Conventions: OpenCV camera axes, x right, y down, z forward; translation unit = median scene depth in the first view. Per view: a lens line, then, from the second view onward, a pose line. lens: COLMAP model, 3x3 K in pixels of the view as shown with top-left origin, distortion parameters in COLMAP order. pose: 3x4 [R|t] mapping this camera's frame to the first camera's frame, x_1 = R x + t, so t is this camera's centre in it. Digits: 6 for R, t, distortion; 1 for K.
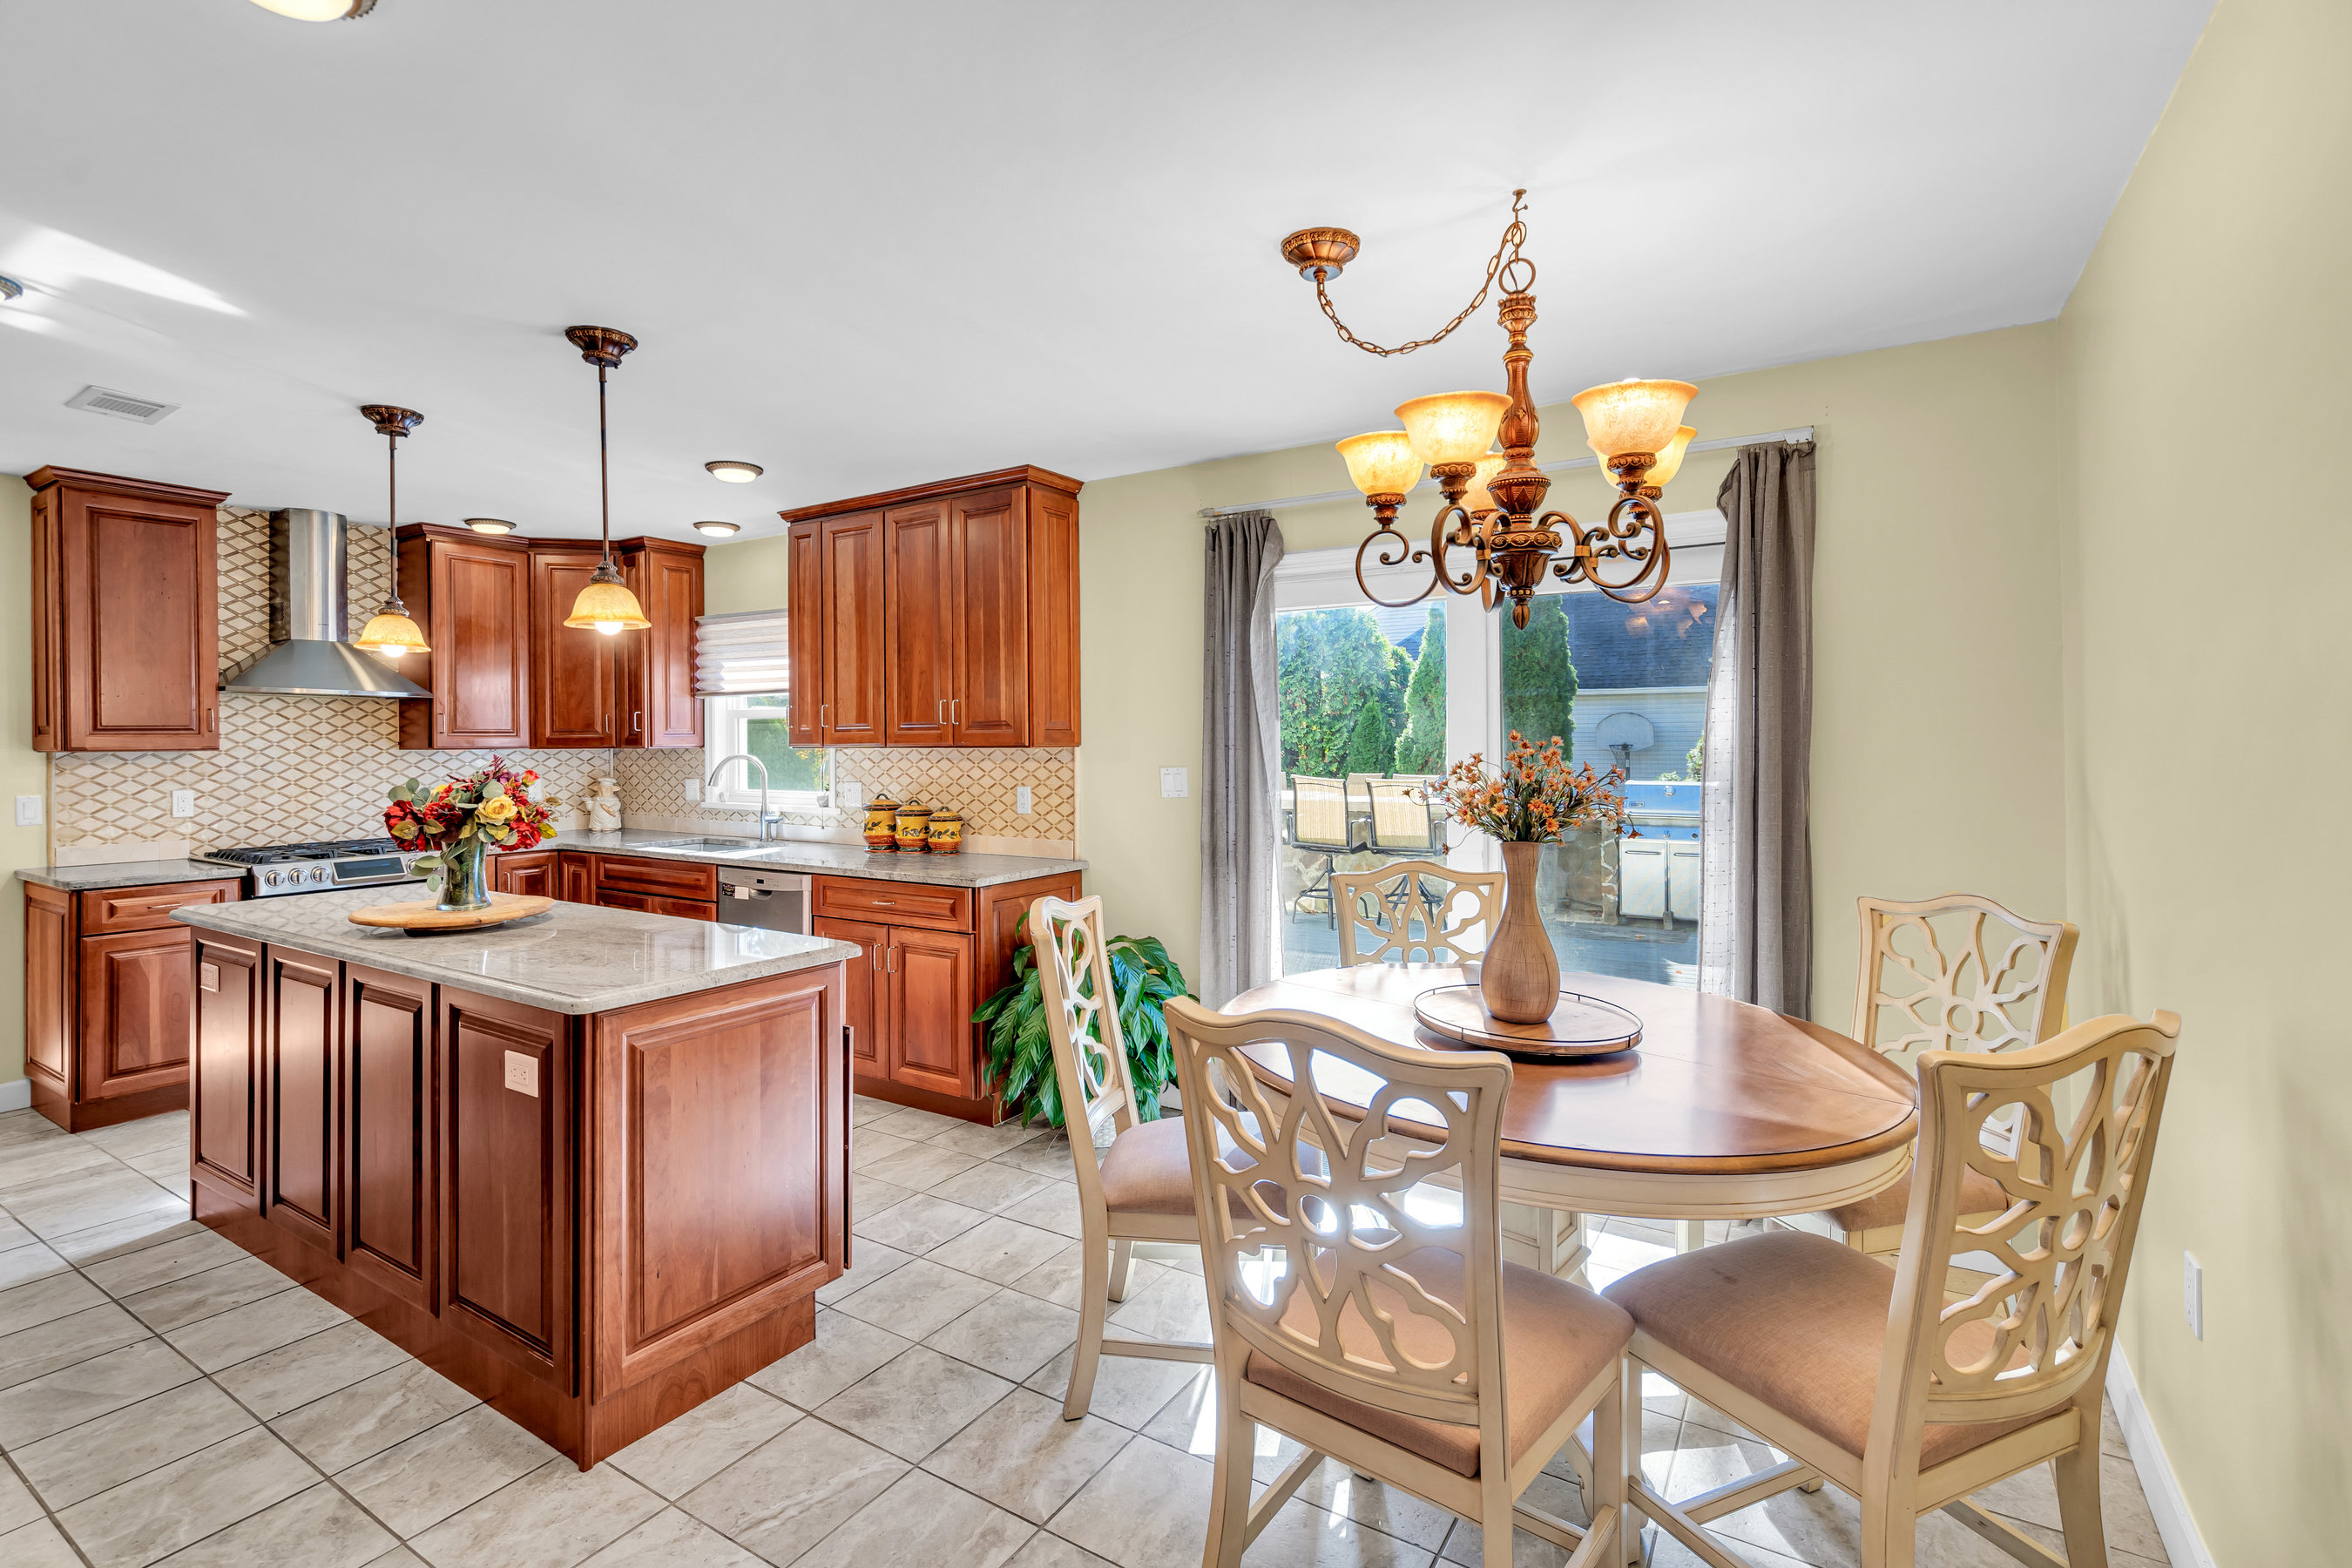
lens RADIAL K [[1094.7, 0, 1183.9], [0, 1094.7, 738.5], [0, 0, 1]] dist [-0.001670, 0.001095]
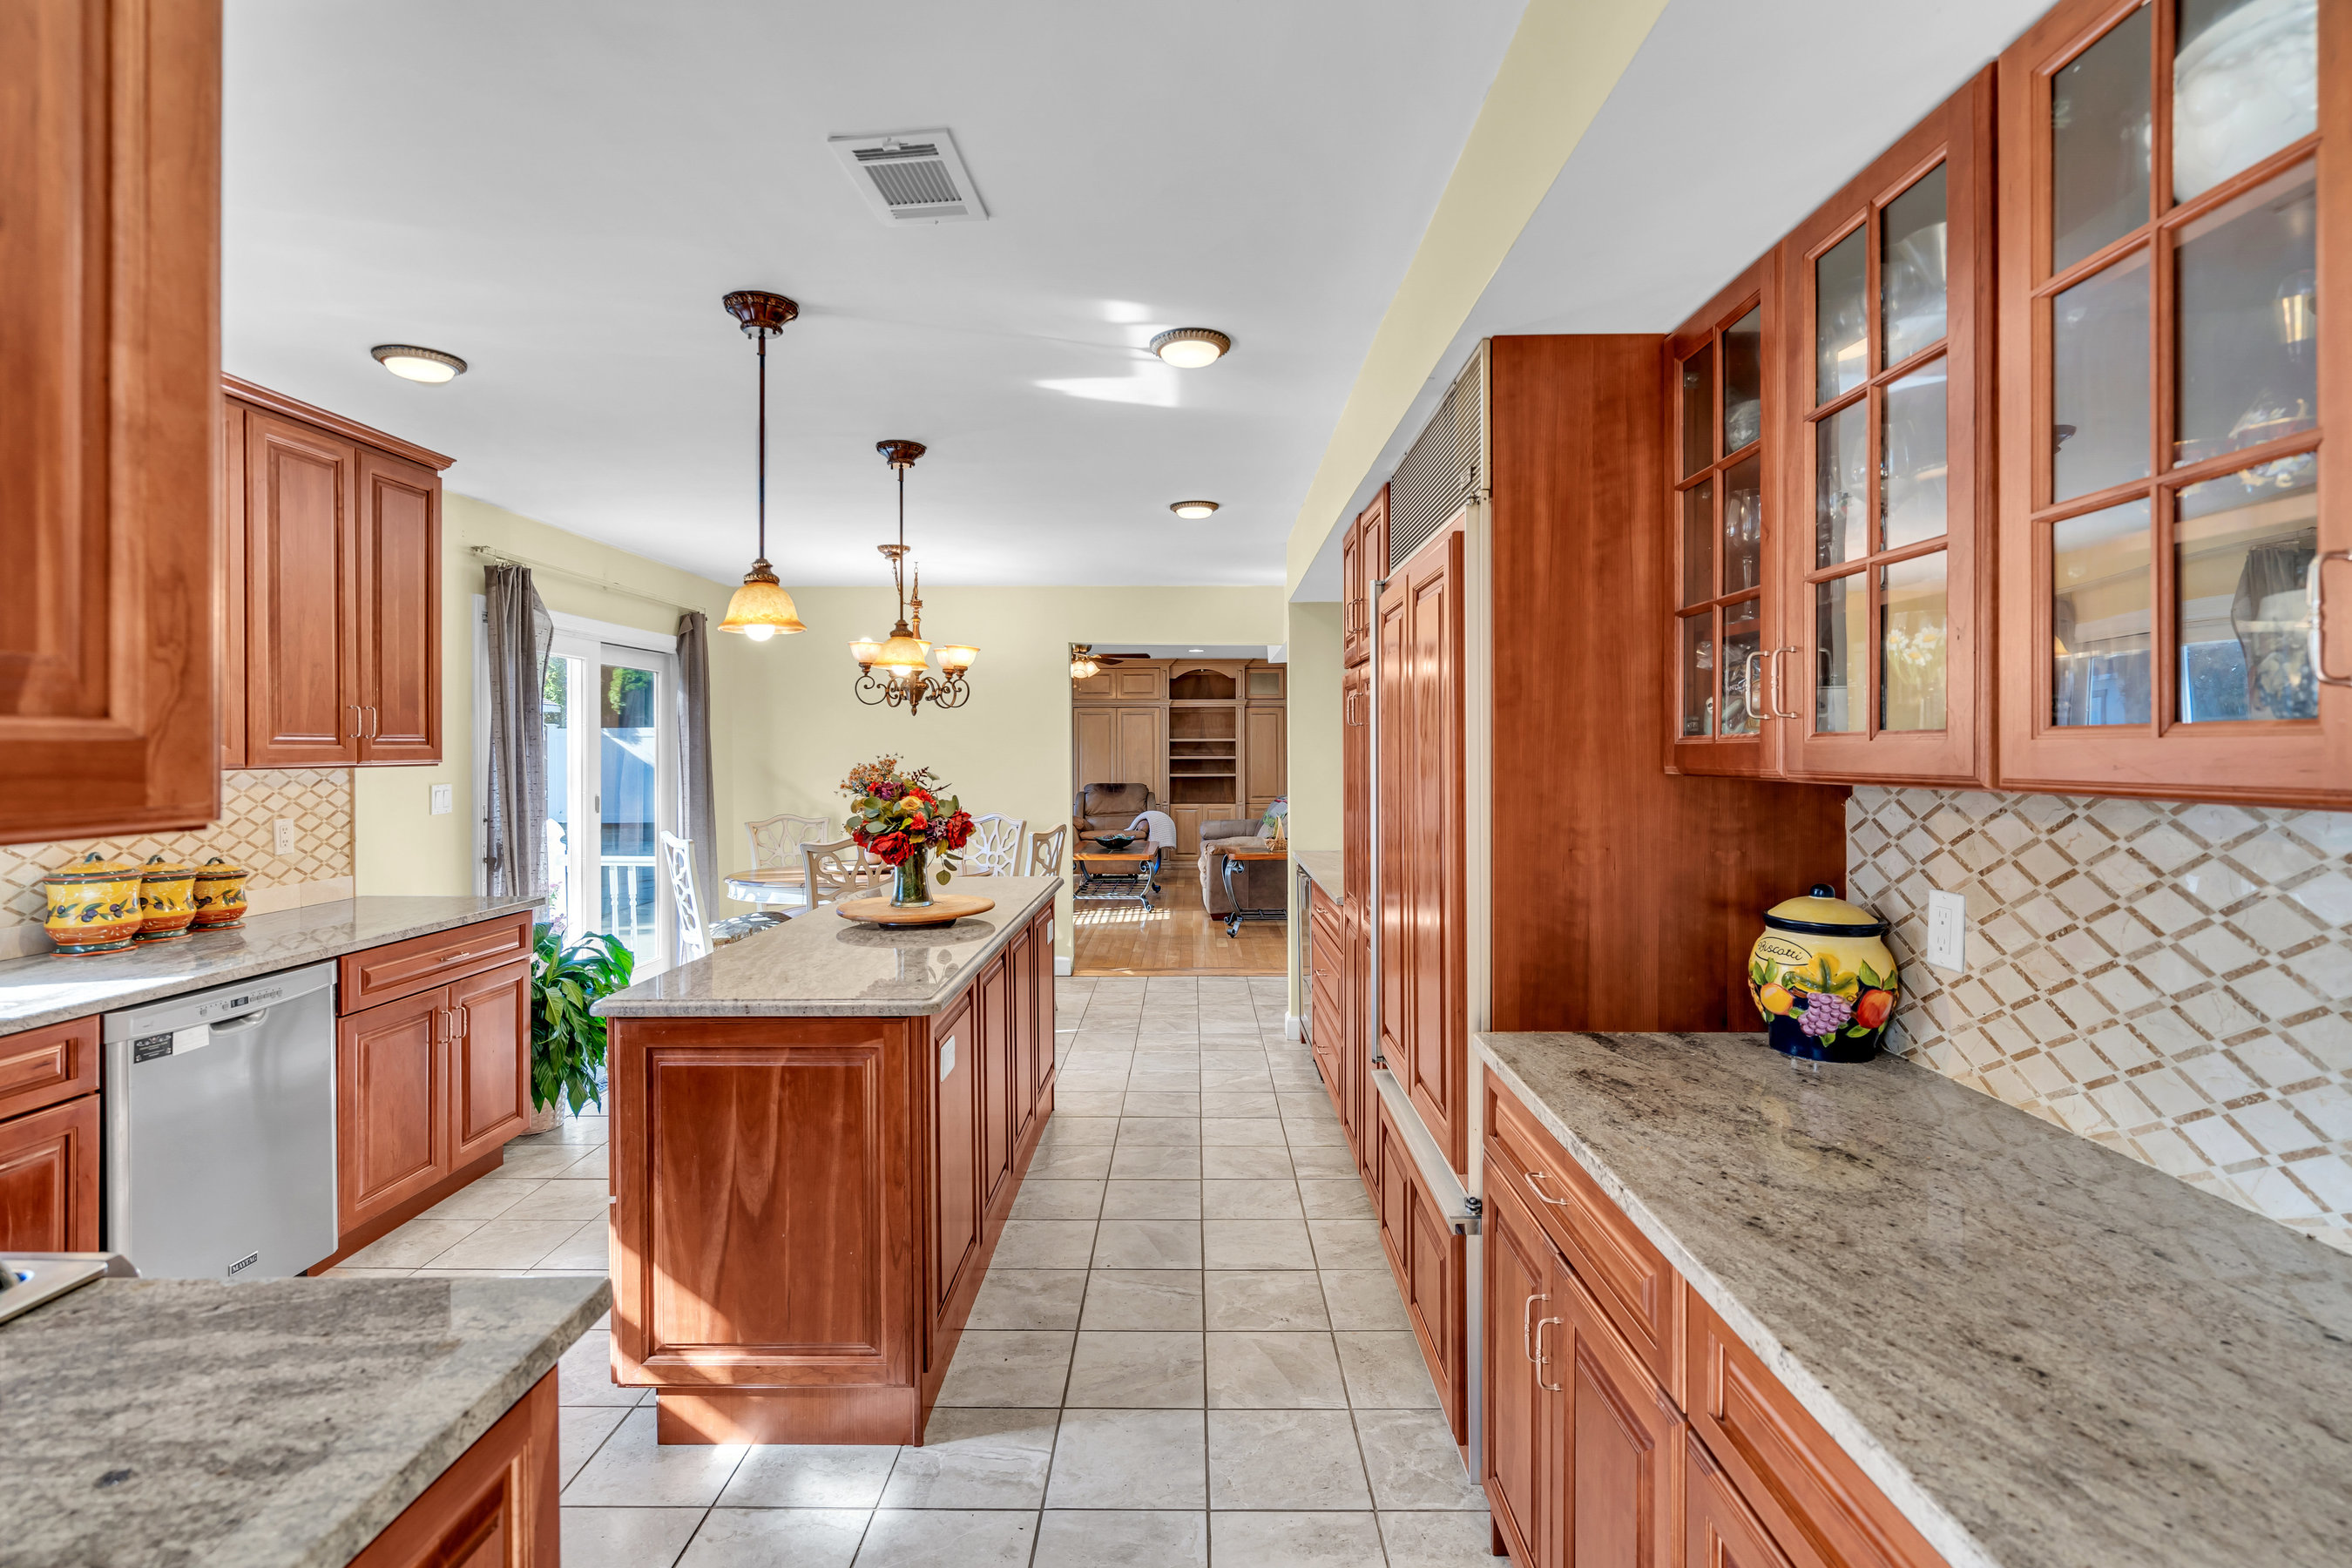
lens RADIAL K [[1050.9, 0, 1179.9], [0, 1050.9, 740.8], [0, 0, 1]] dist [-0.004460, -0.000120]
pose [[-0.520819, 0.009453, 0.853615, -1.123590], [-0.000569, 0.999935, -0.011421, -0.002646], [-0.853667, -0.006434, -0.520780, 0.866332]]
